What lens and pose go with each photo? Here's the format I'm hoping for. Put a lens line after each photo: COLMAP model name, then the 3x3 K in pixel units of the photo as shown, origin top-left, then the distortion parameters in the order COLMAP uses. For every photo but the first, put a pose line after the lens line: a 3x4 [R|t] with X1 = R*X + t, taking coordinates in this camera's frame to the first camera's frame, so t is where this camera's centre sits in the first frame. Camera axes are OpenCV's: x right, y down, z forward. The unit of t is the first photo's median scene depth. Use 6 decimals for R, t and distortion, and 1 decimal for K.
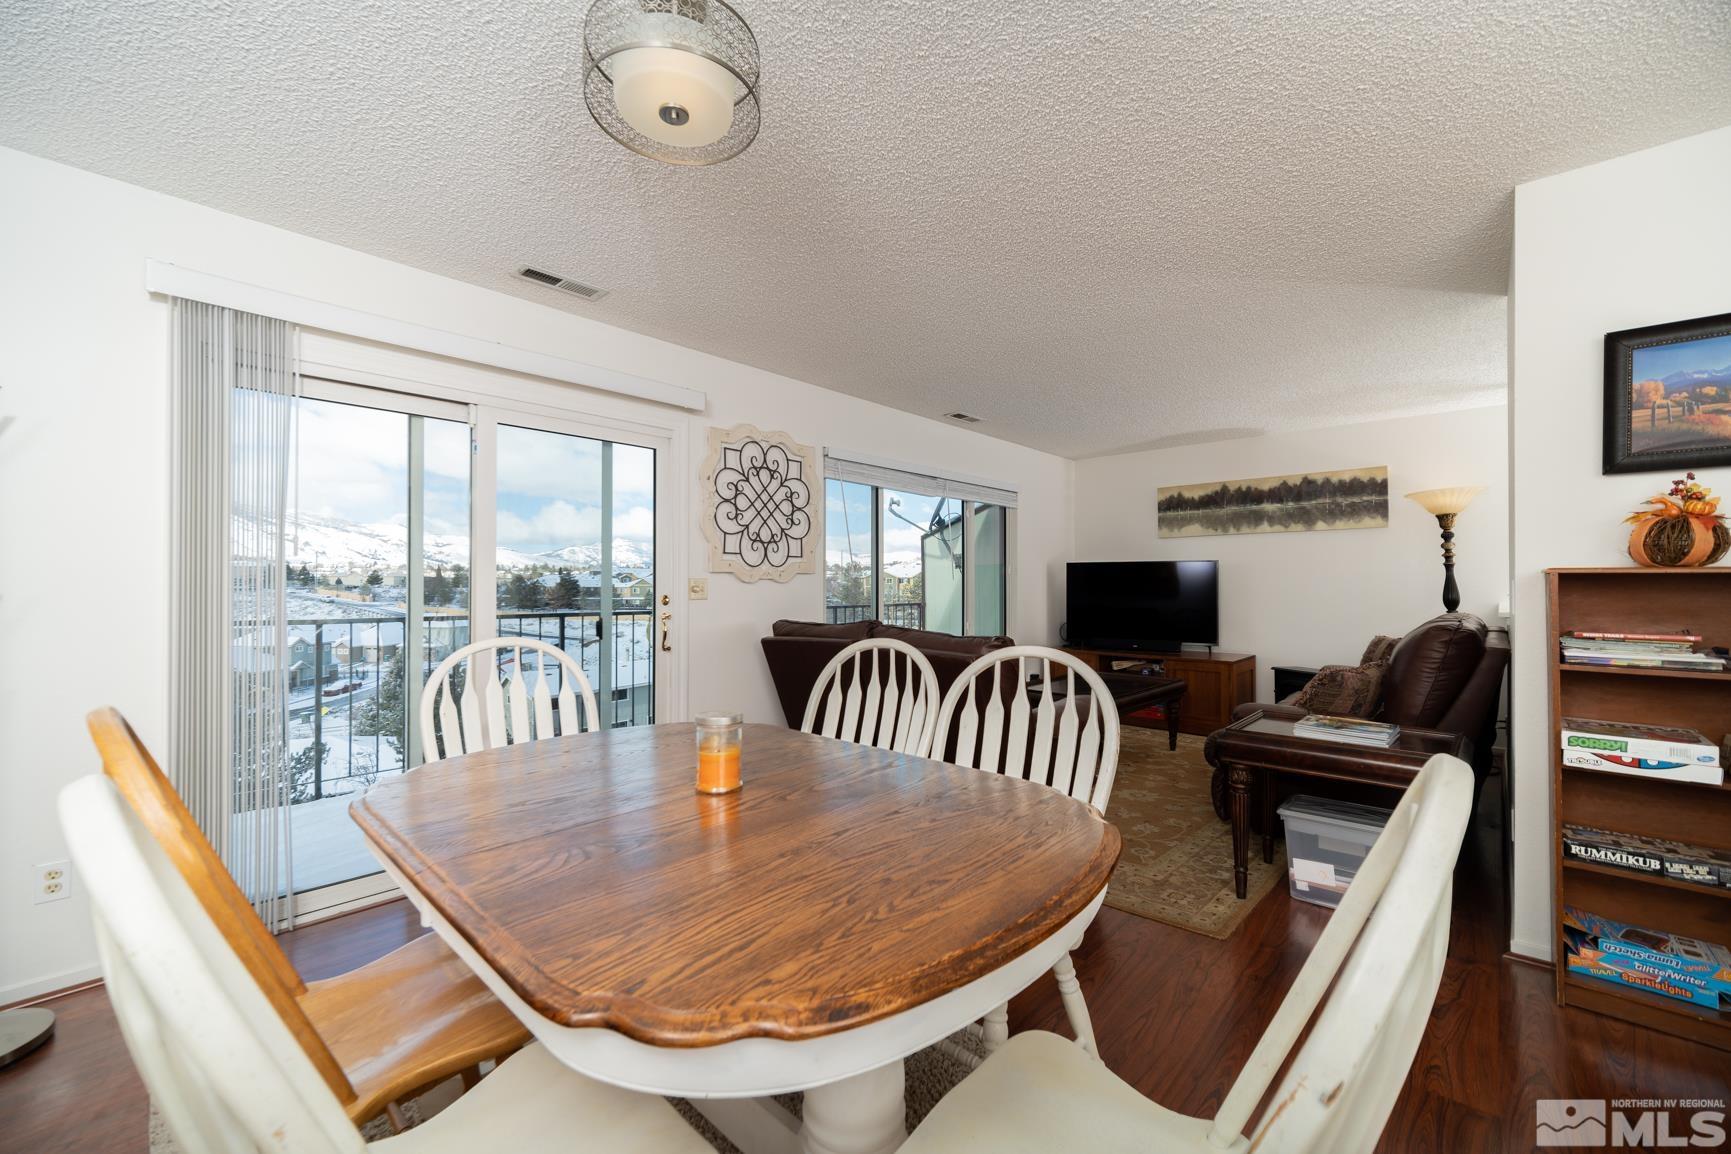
lens RADIAL K [[685.5, 0, 869.6], [0, 685.5, 582.2], [0, 0, 1]] dist [-0.000134, -0.000197]
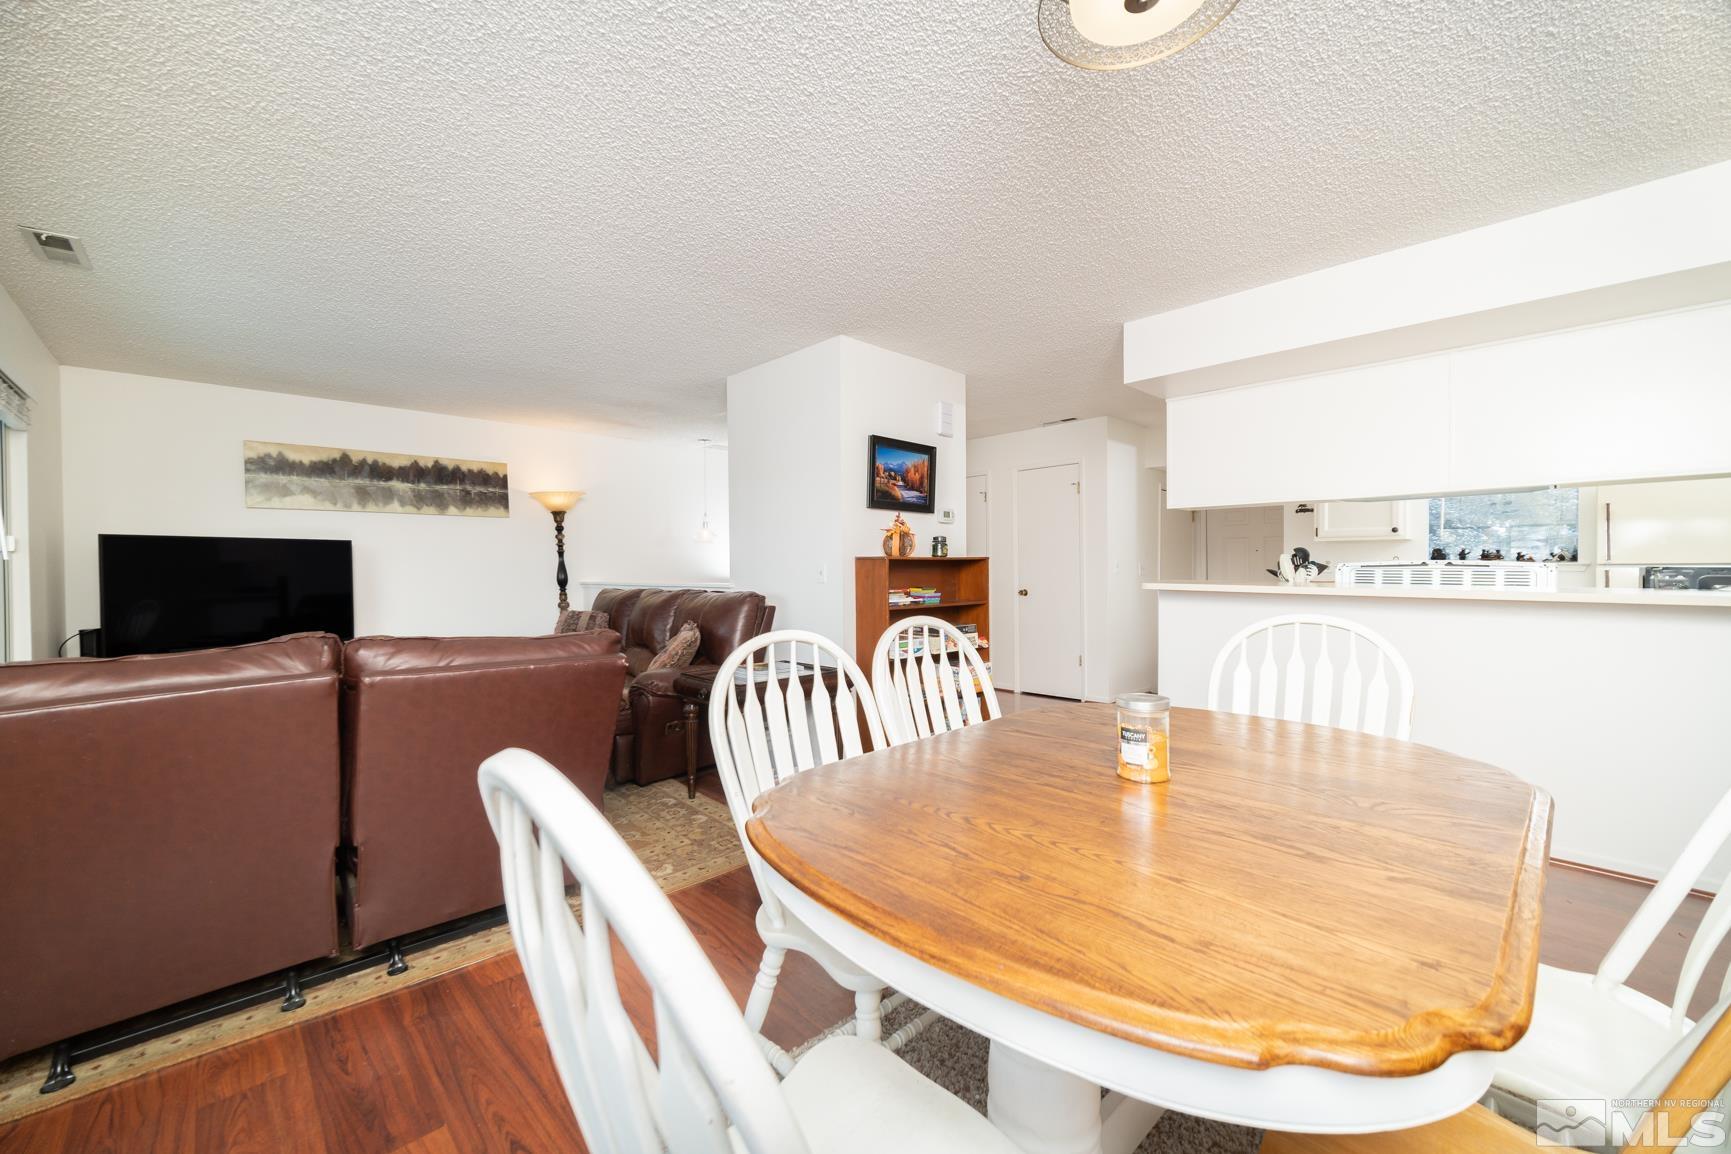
lens RADIAL K [[682.1, 0, 848.3], [0, 682.1, 565.1], [0, 0, 1]] dist [-0.002781, 0.000556]
pose [[0.085819, -0.000059, 0.996311, -0.313104], [0.001836, 0.999998, -0.000099, -0.000812], [-0.996309, 0.001838, 0.085818, 0.344299]]
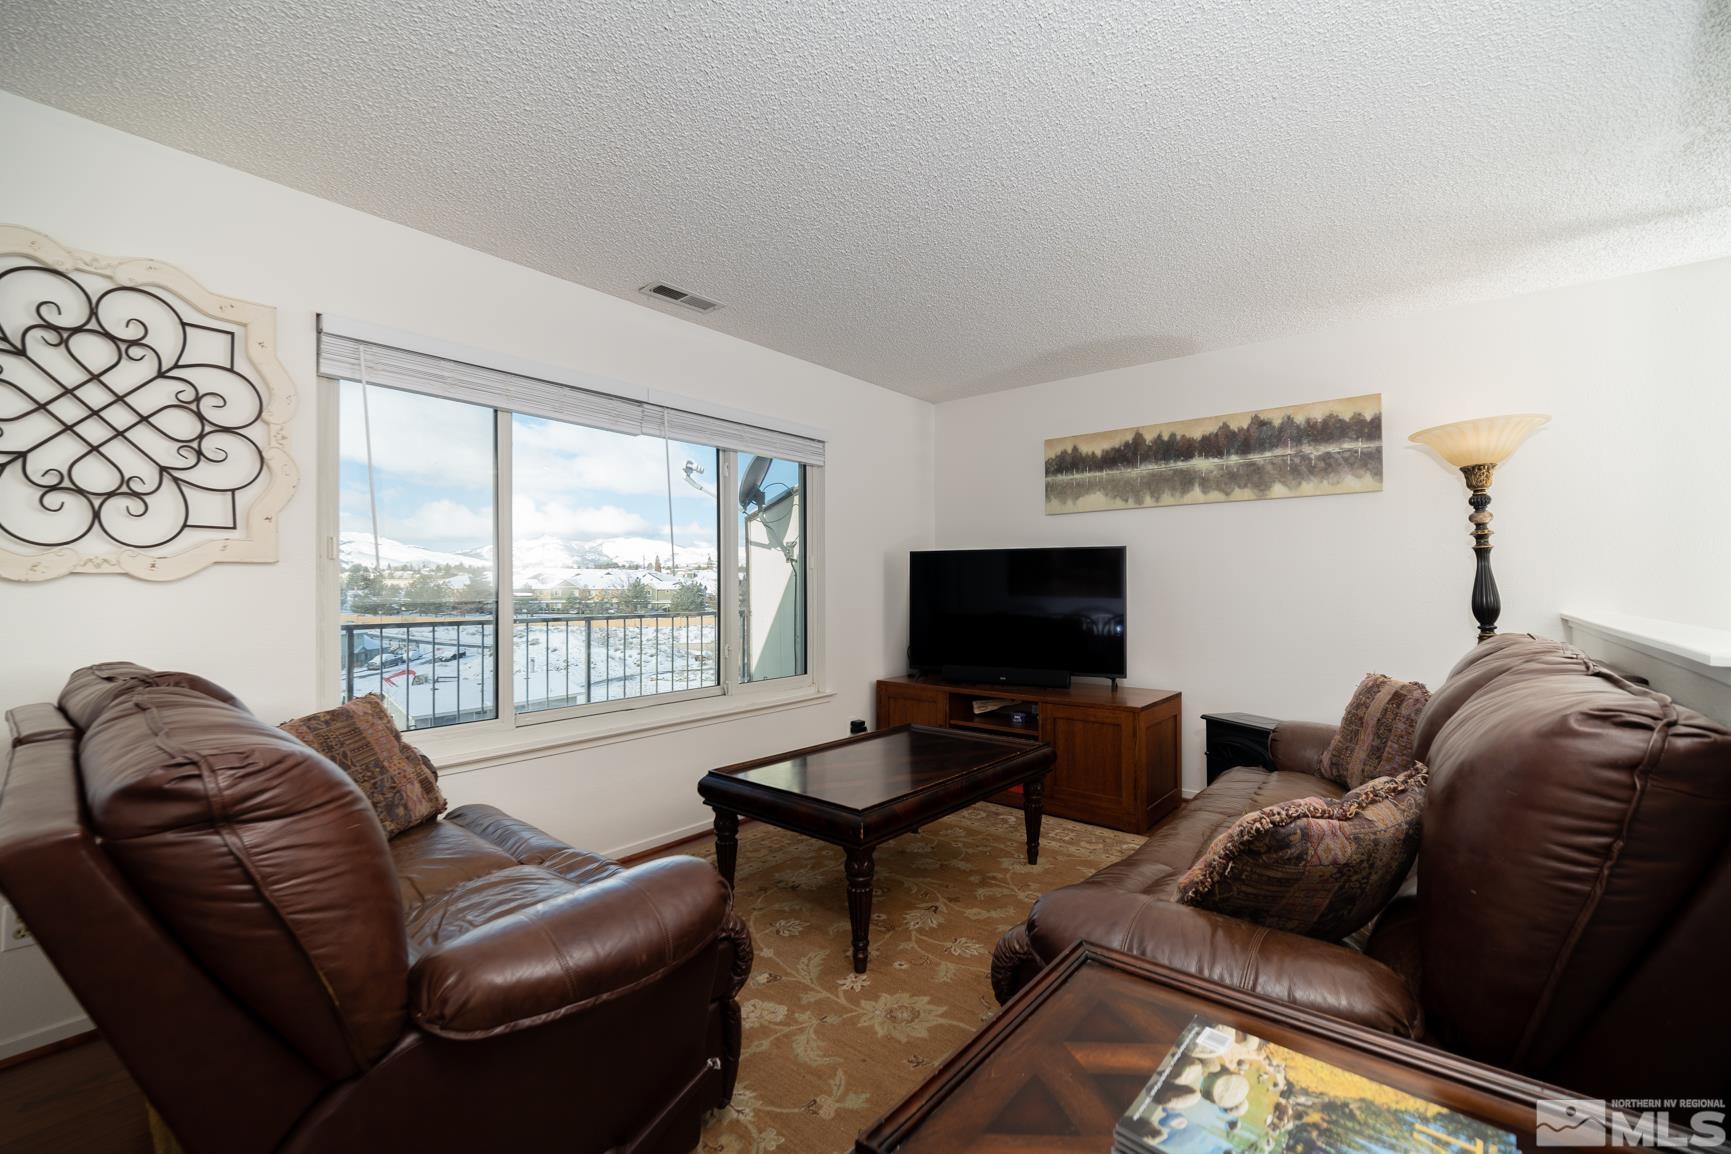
lens RADIAL K [[731.0, 0, 860.8], [0, 731.0, 588.4], [0, 0, 1]] dist [-0.001453, -0.000405]
pose [[0.998808, -0.002767, 0.048730, 0.247523], [0.002400, 0.999968, 0.007580, 0.002216], [-0.048750, -0.007454, 0.998783, 0.354895]]
